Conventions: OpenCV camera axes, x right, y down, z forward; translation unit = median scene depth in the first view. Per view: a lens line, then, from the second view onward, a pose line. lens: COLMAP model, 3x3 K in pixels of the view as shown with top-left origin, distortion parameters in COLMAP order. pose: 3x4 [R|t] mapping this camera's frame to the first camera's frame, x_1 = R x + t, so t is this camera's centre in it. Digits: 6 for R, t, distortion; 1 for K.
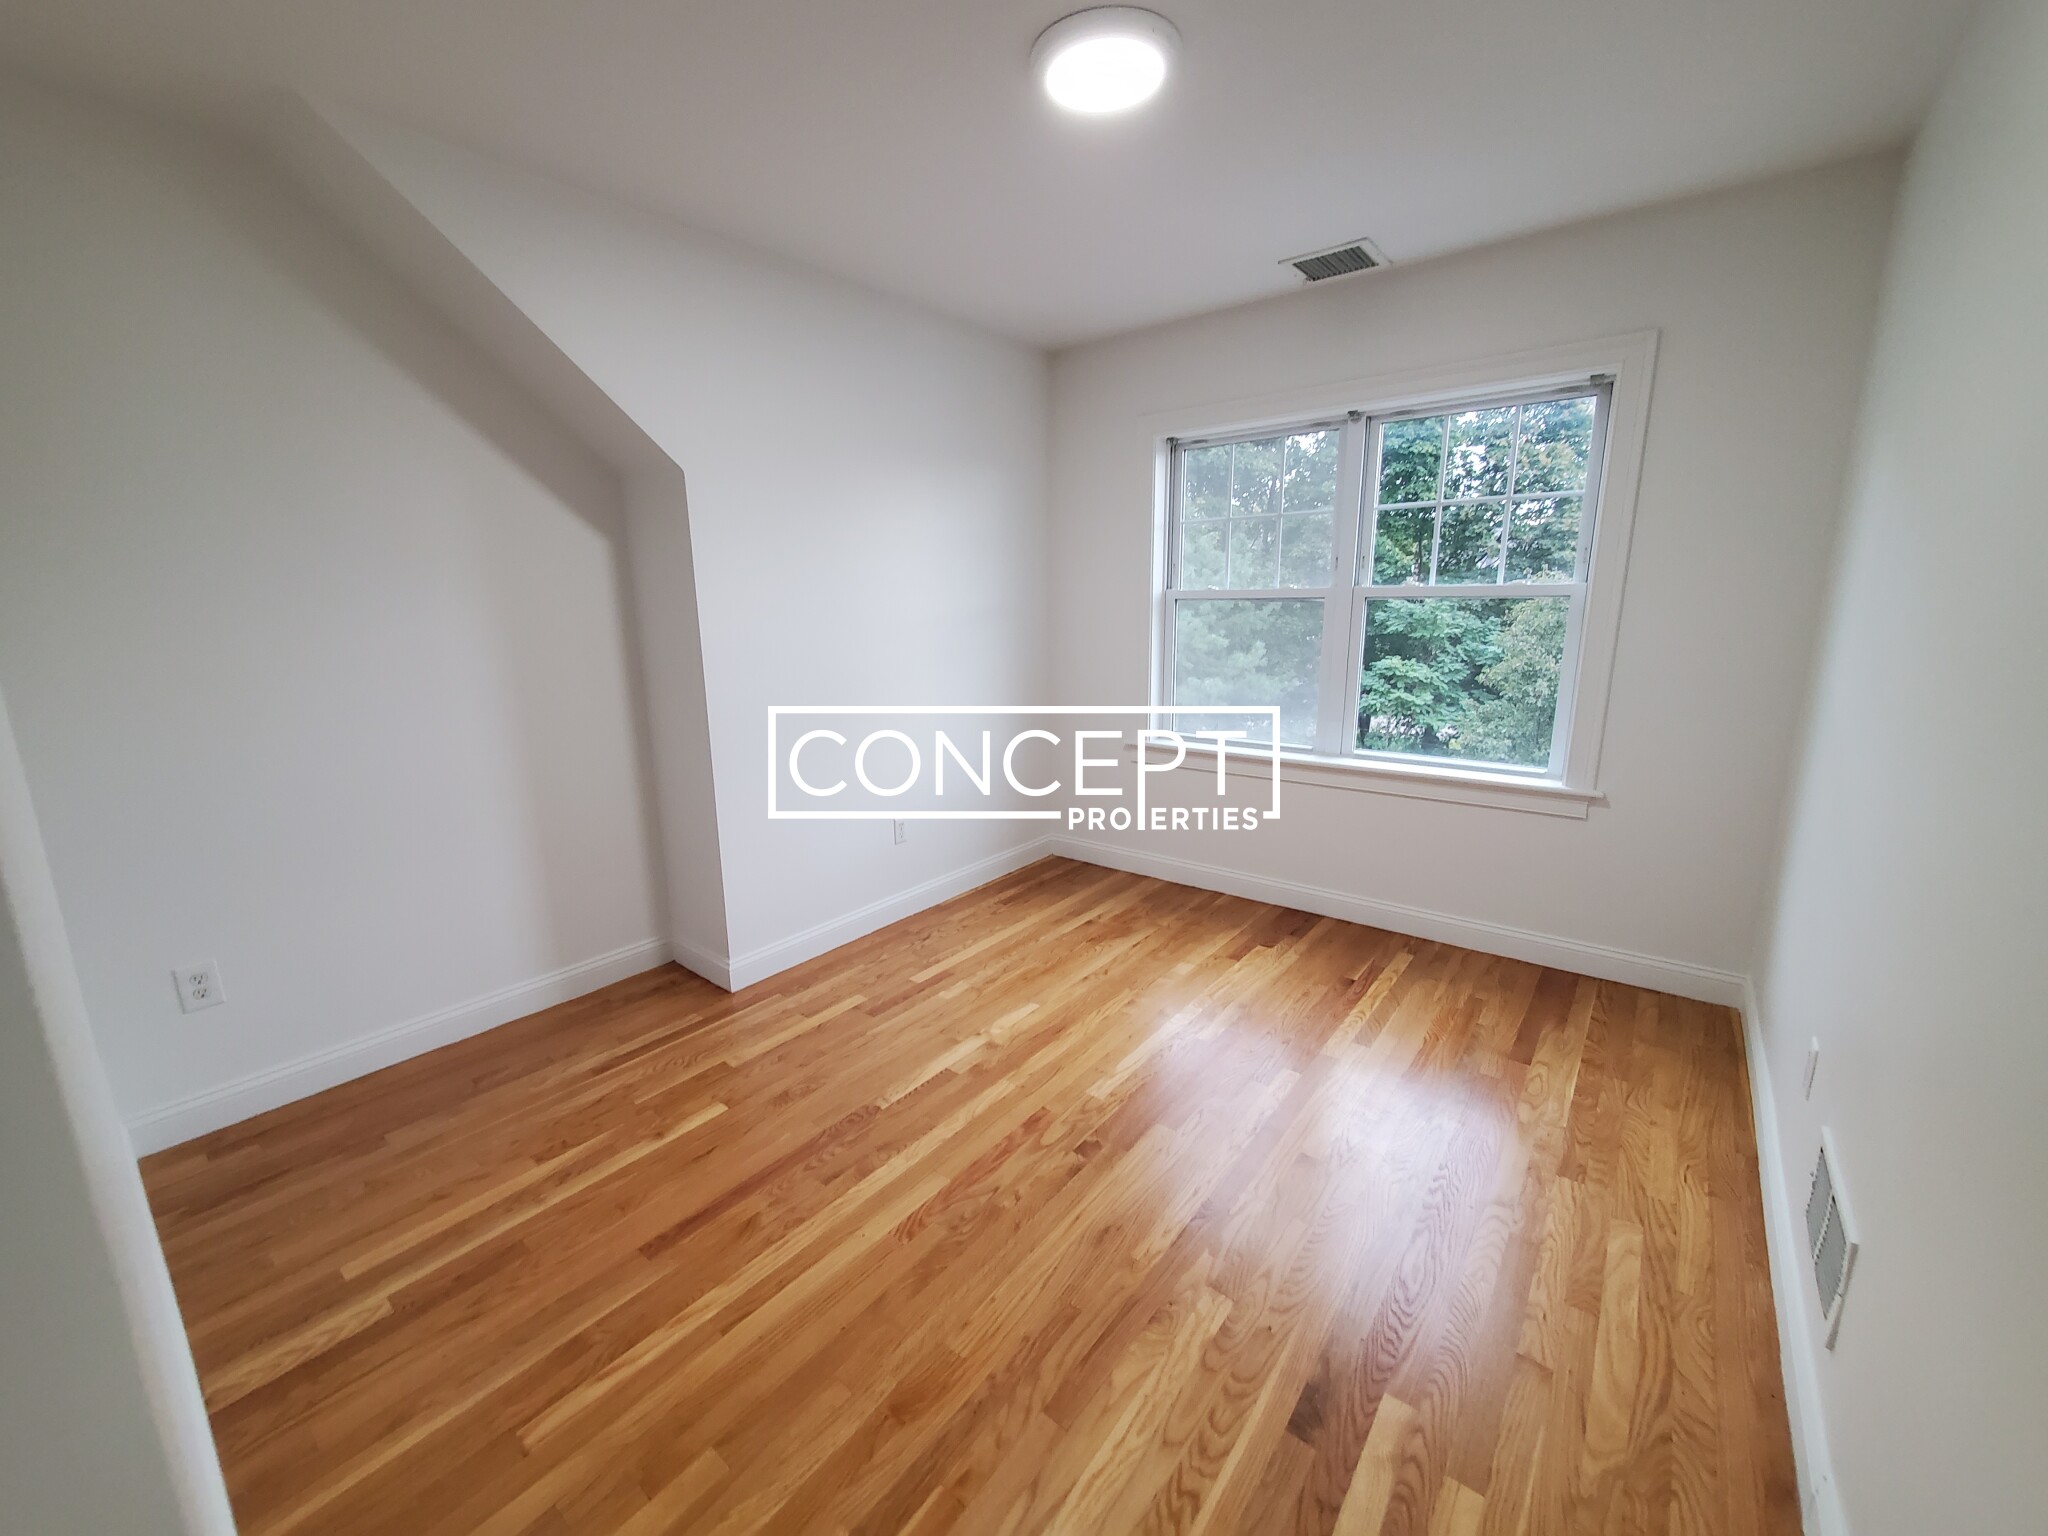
lens RADIAL K [[815.0, 0, 1002.4], [0, 815.0, 769.1], [0, 0, 1]] dist [-0.001884, -0.000346]
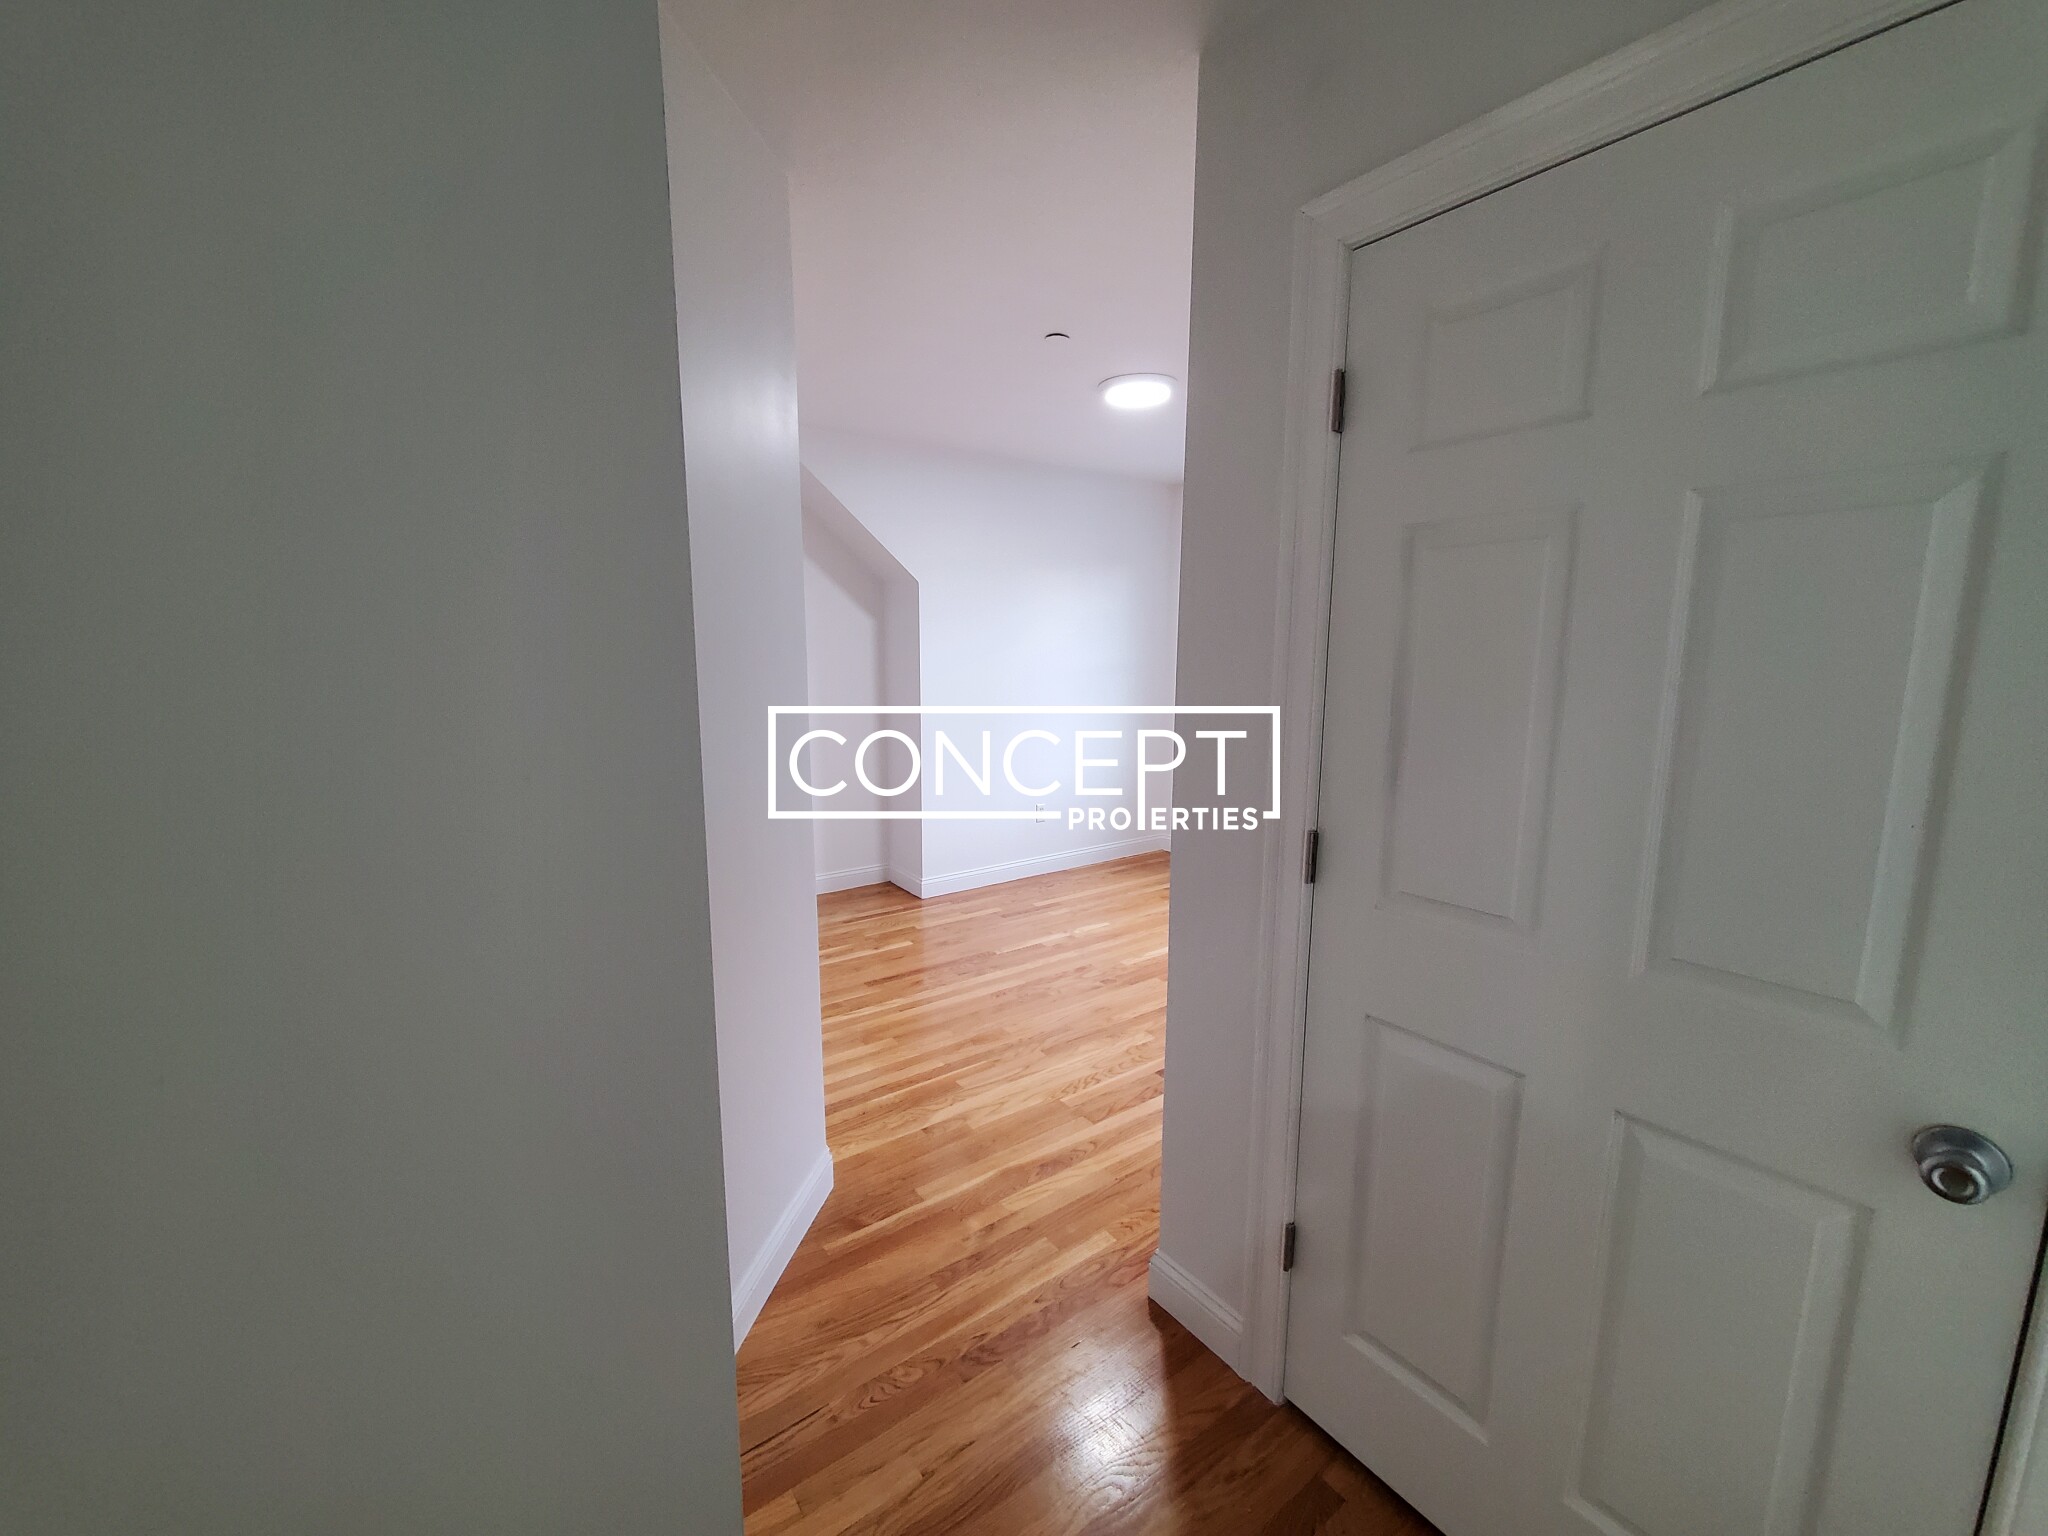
lens RADIAL K [[815.0, 0, 1006.0], [0, 815.0, 768.5], [0, 0, 1]] dist [-0.001884, -0.000346]
pose [[0.965658, 0.059455, -0.252921, 0.254346], [-0.074378, 0.995984, -0.049845, 0.102956], [0.248941, 0.066945, 0.966202, -0.614569]]
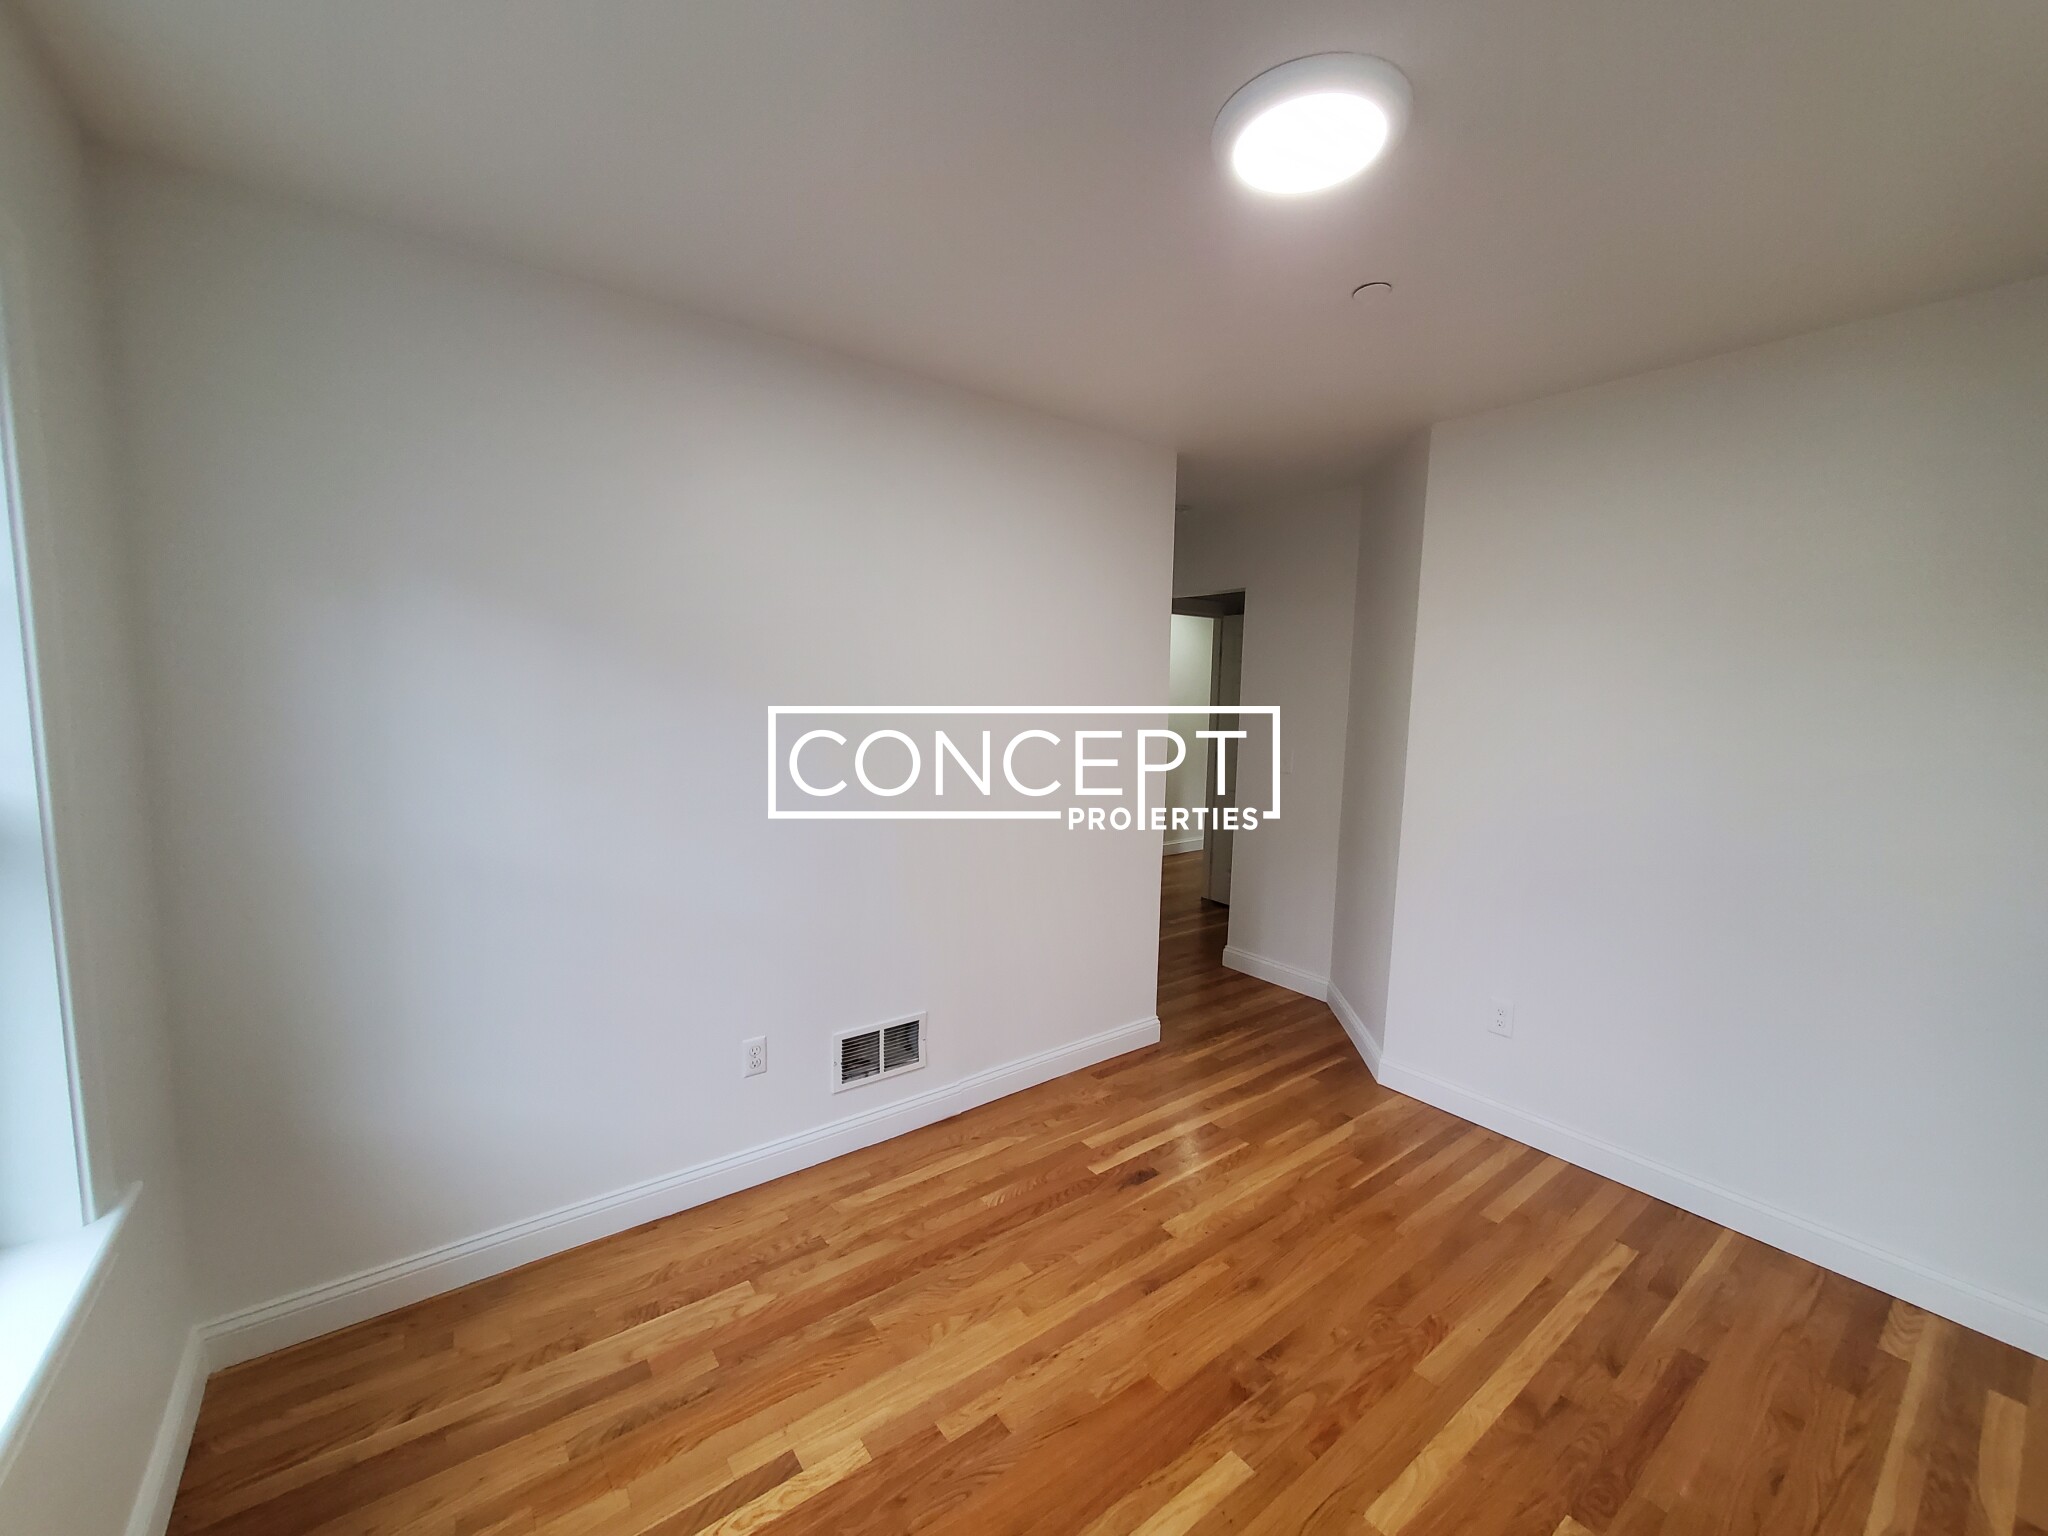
lens RADIAL K [[815.0, 0, 1005.7], [0, 815.0, 766.0], [0, 0, 1]] dist [-0.001884, -0.000346]
pose [[-0.968747, -0.026986, 0.246579, 0.142393], [0.048100, 0.954760, 0.293463, -0.363349], [-0.243343, 0.296152, -0.923622, 1.409961]]
